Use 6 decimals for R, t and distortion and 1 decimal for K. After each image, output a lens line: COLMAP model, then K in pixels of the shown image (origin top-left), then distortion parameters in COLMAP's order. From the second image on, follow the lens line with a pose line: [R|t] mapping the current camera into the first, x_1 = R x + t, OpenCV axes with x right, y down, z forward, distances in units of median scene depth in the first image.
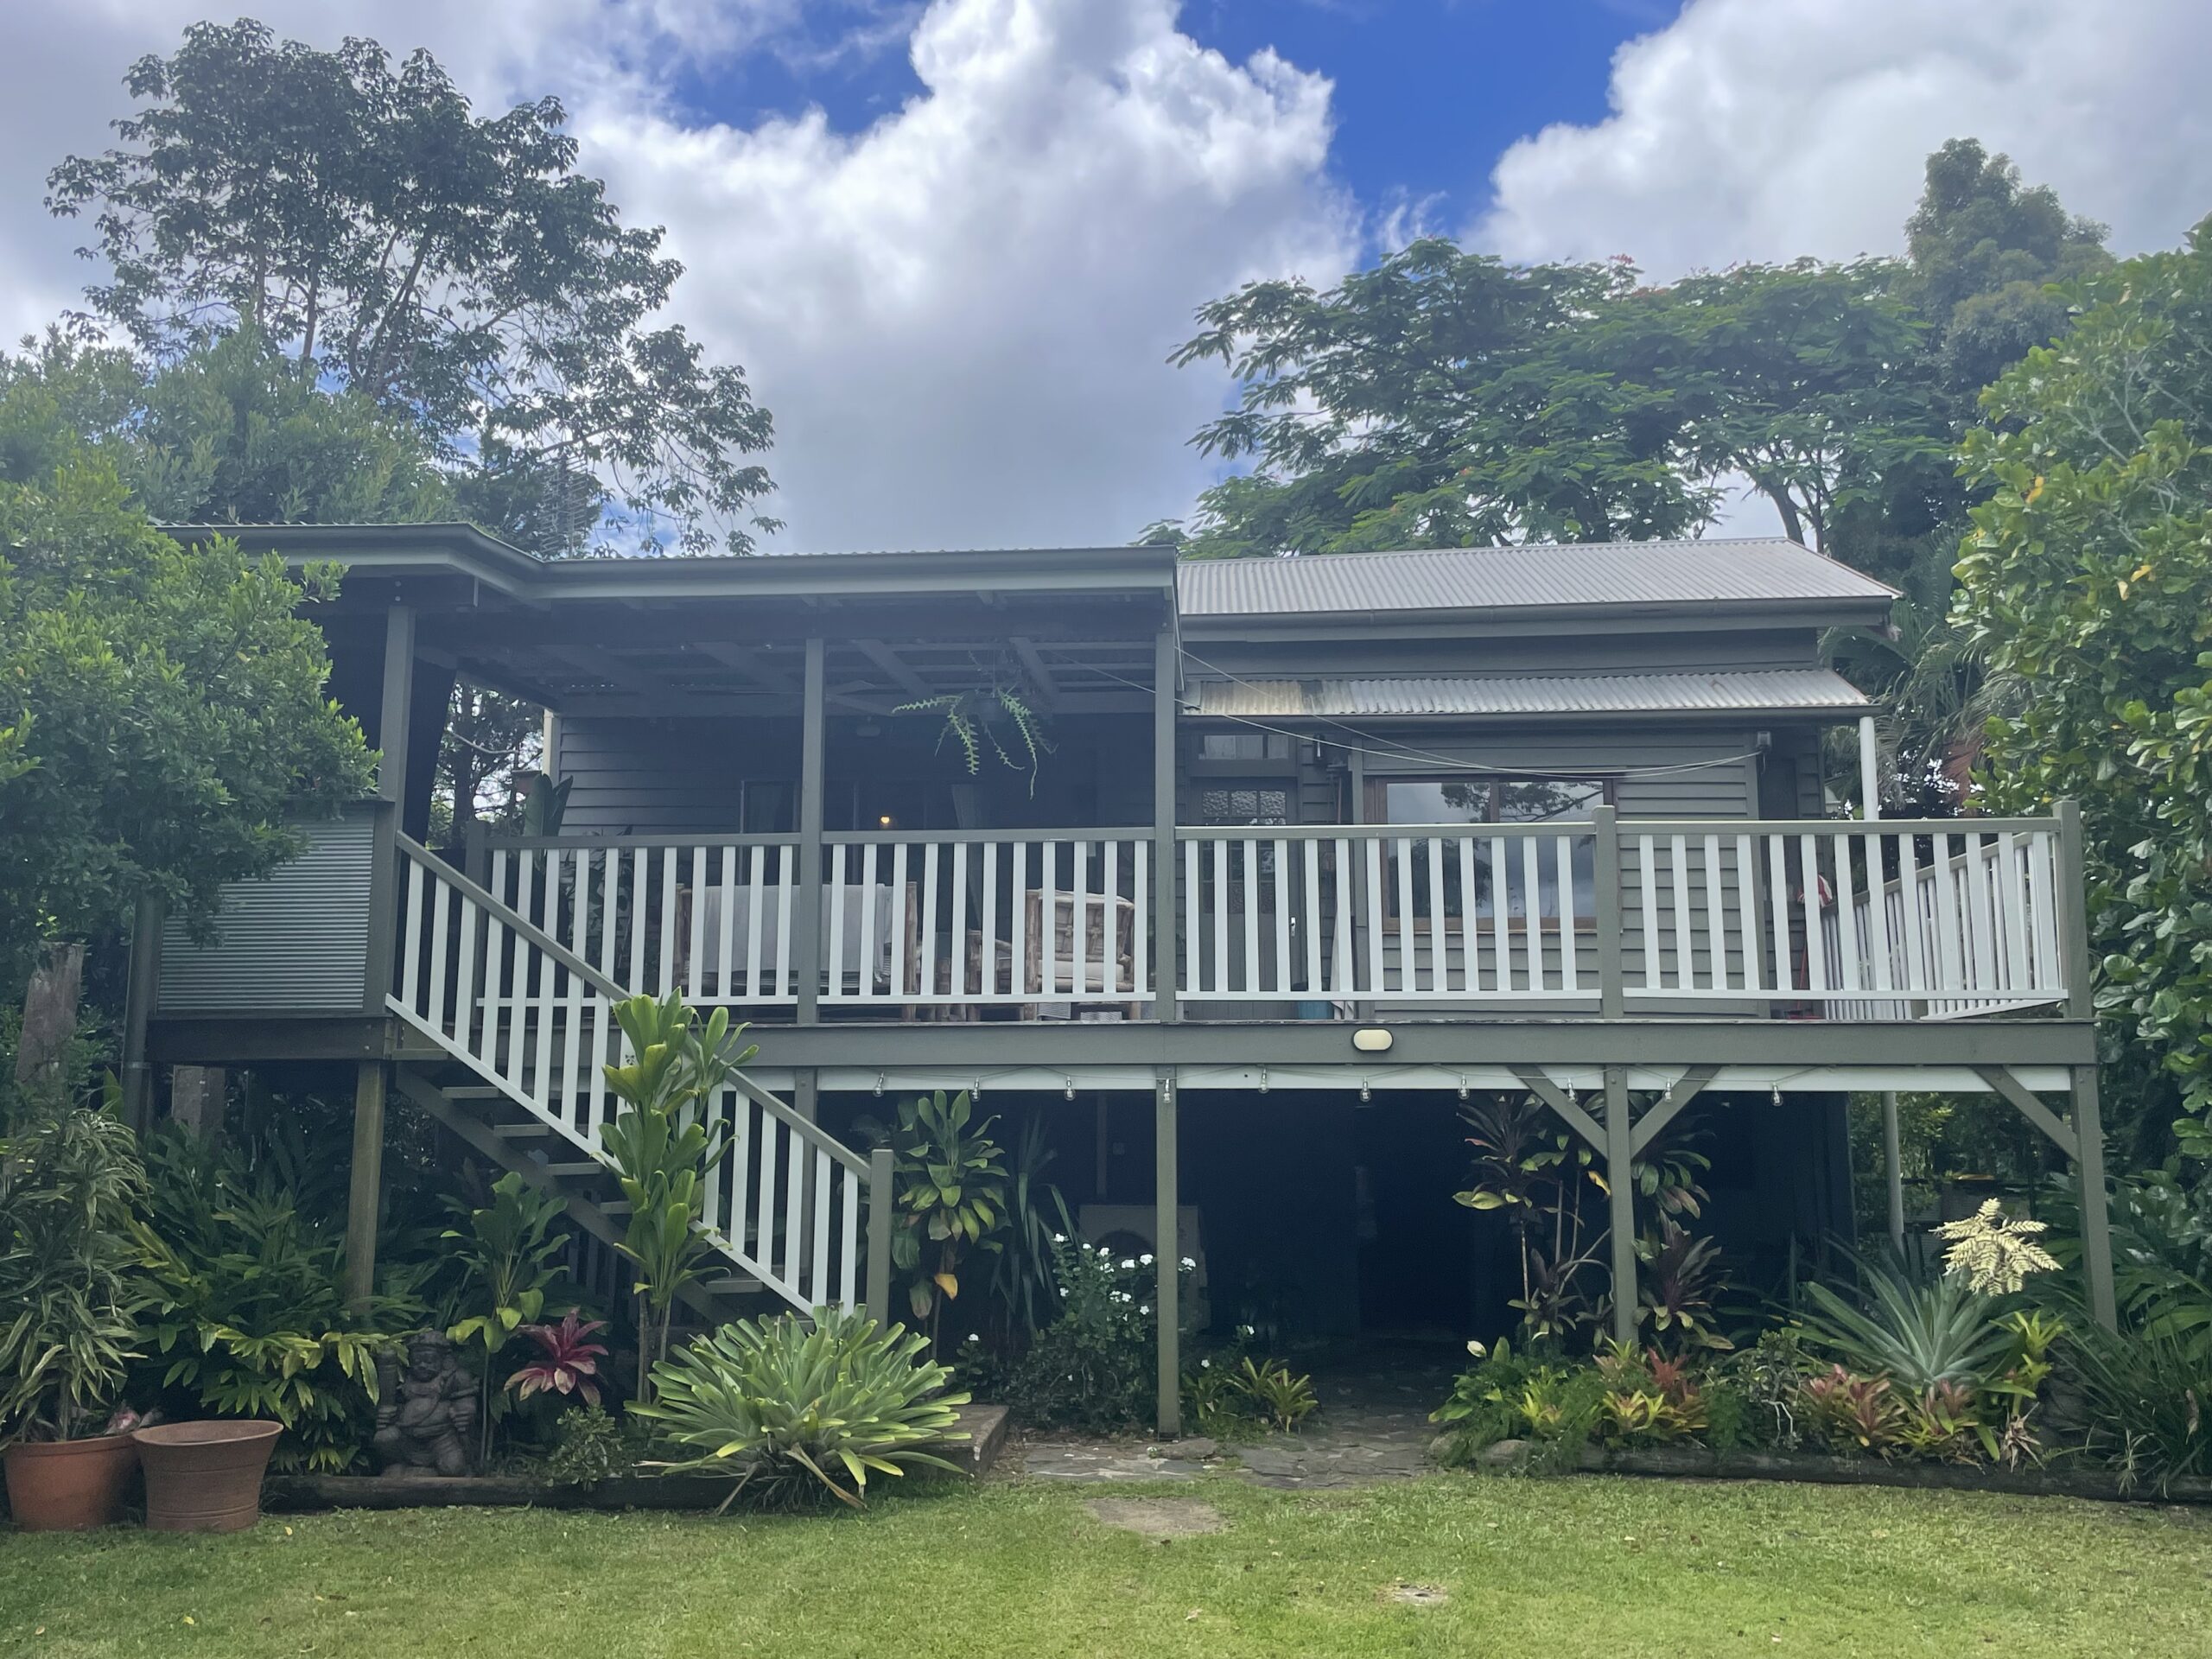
lens RADIAL K [[1970.6, 0, 1101.4], [0, 1970.6, 803.2], [0, 0, 1]] dist [0.087346, -0.130744]
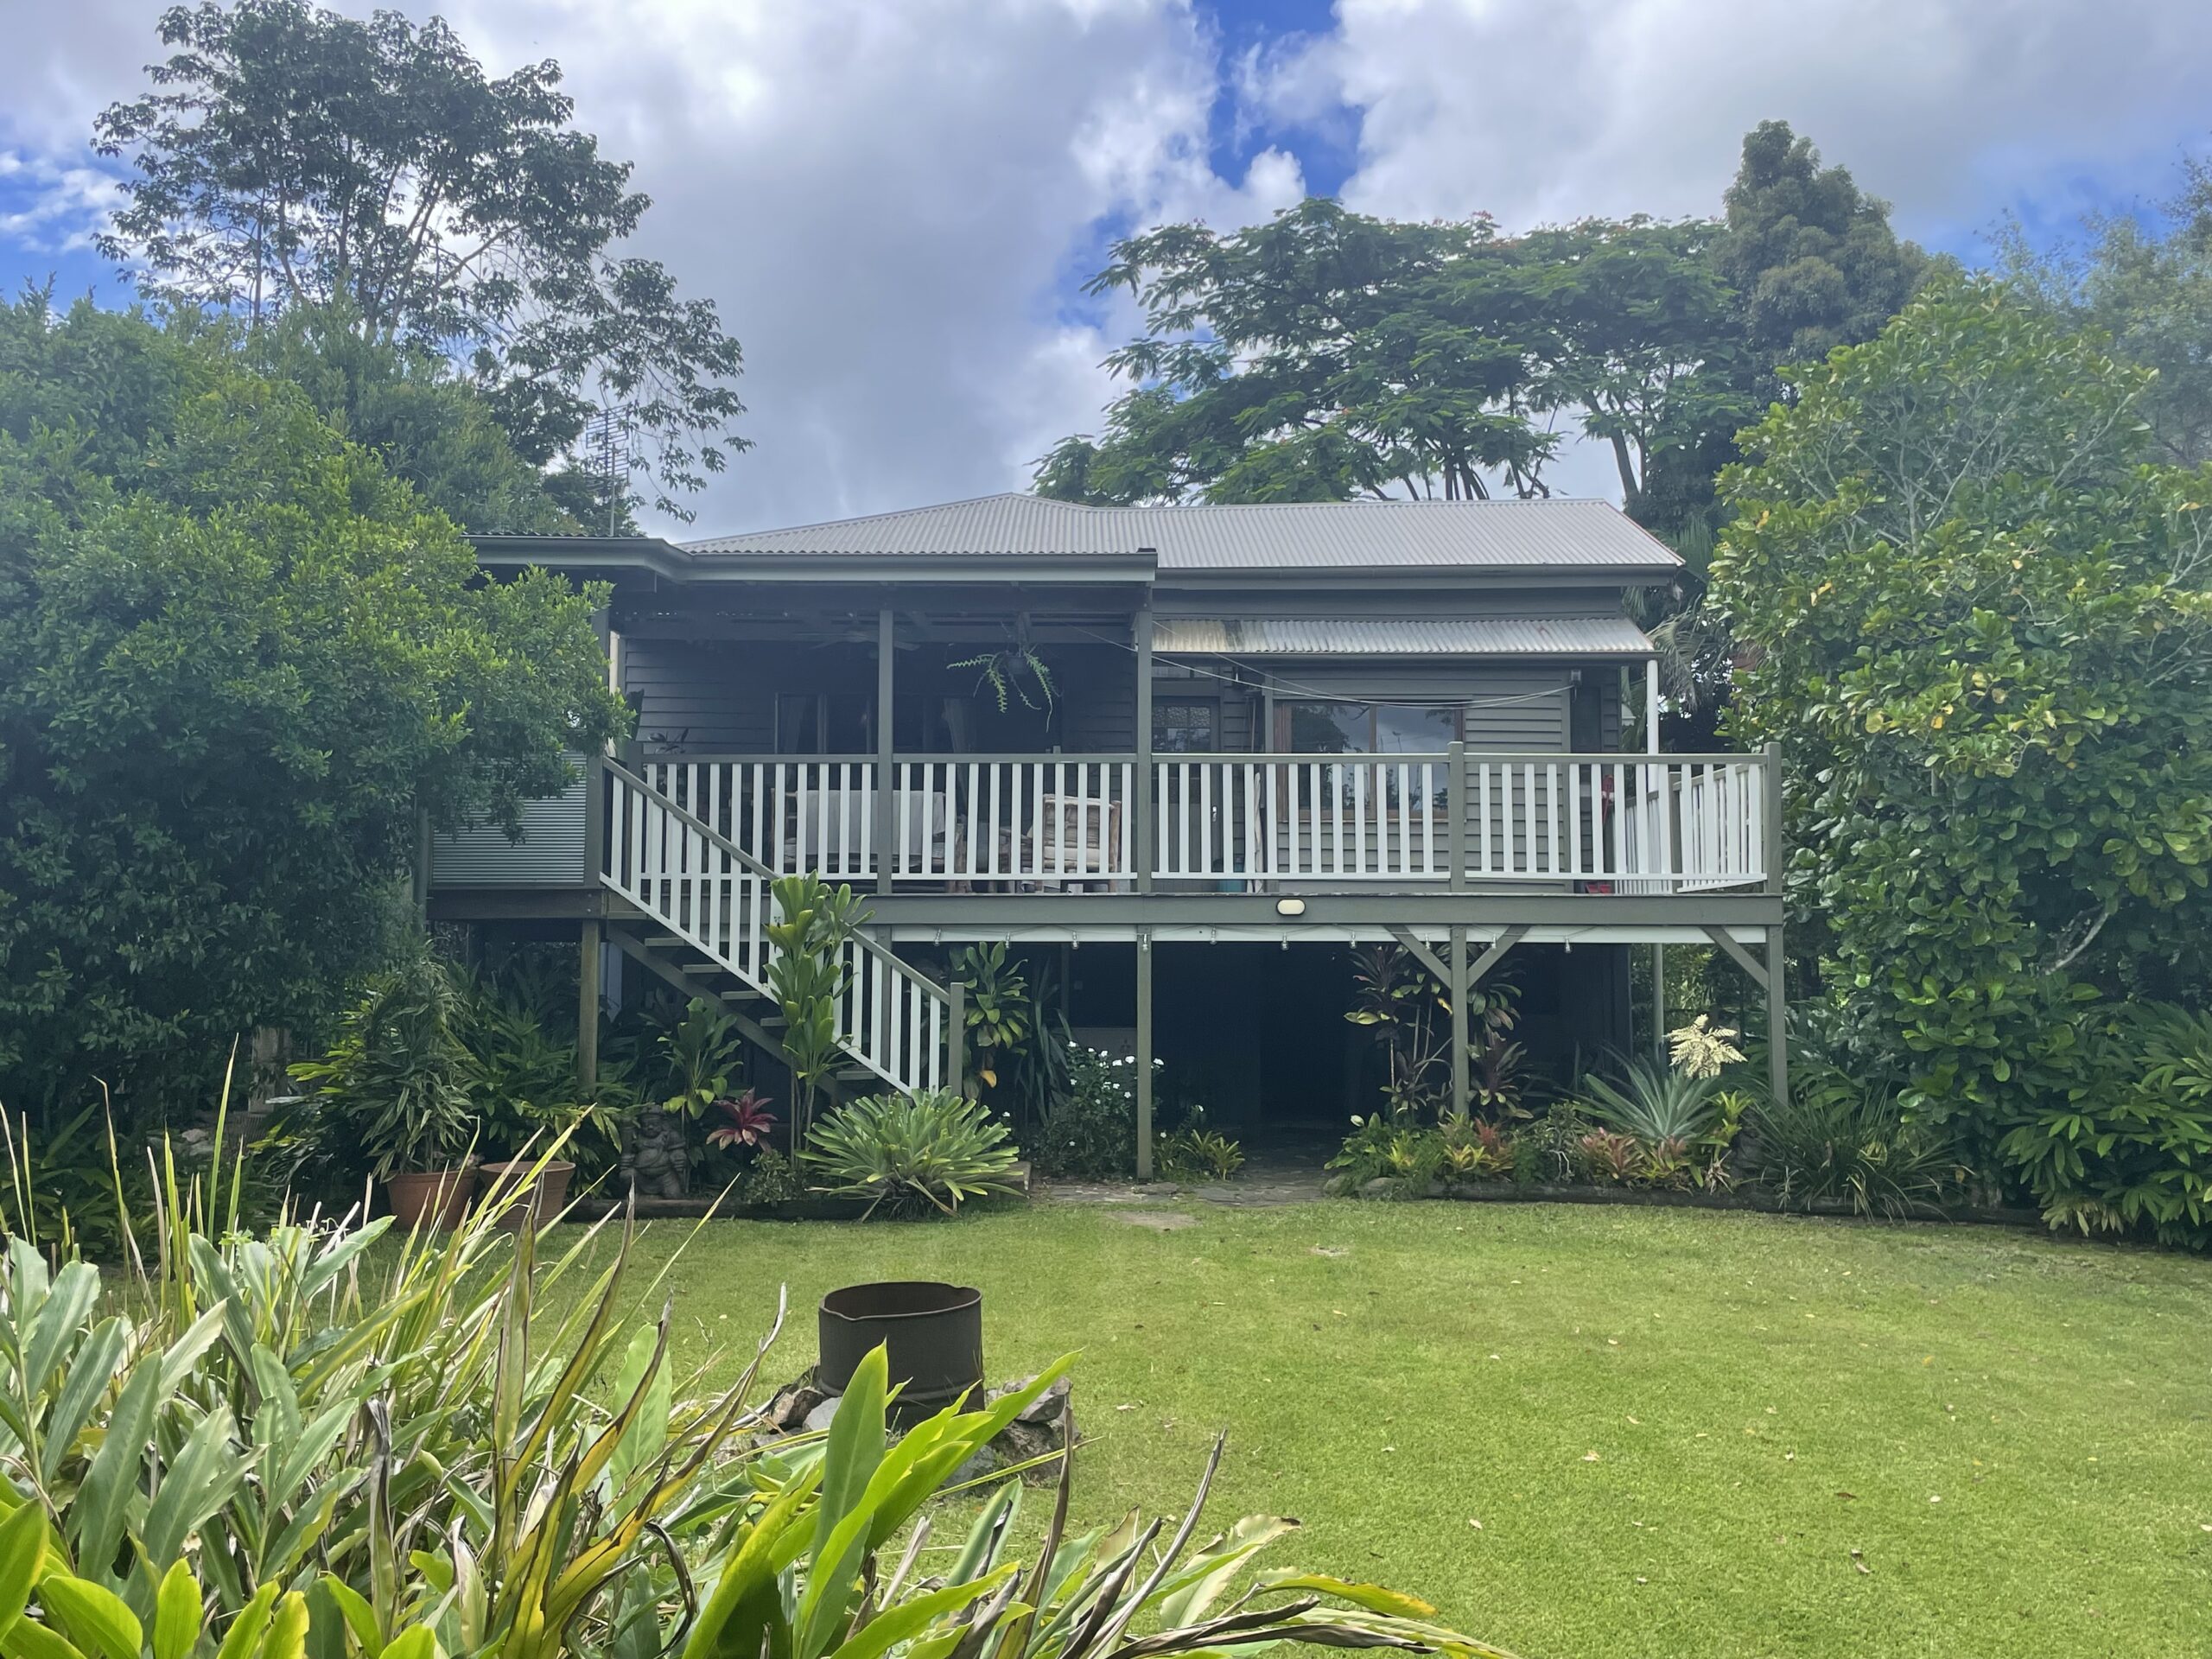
lens RADIAL K [[1970.6, 0, 1101.4], [0, 1970.6, 803.2], [0, 0, 1]] dist [0.087346, -0.130744]
pose [[0.997215, 0.007681, 0.074190, -0.102145], [-0.013462, 0.996884, 0.077729, -0.061516], [-0.073362, -0.078511, 0.994210, -0.383860]]
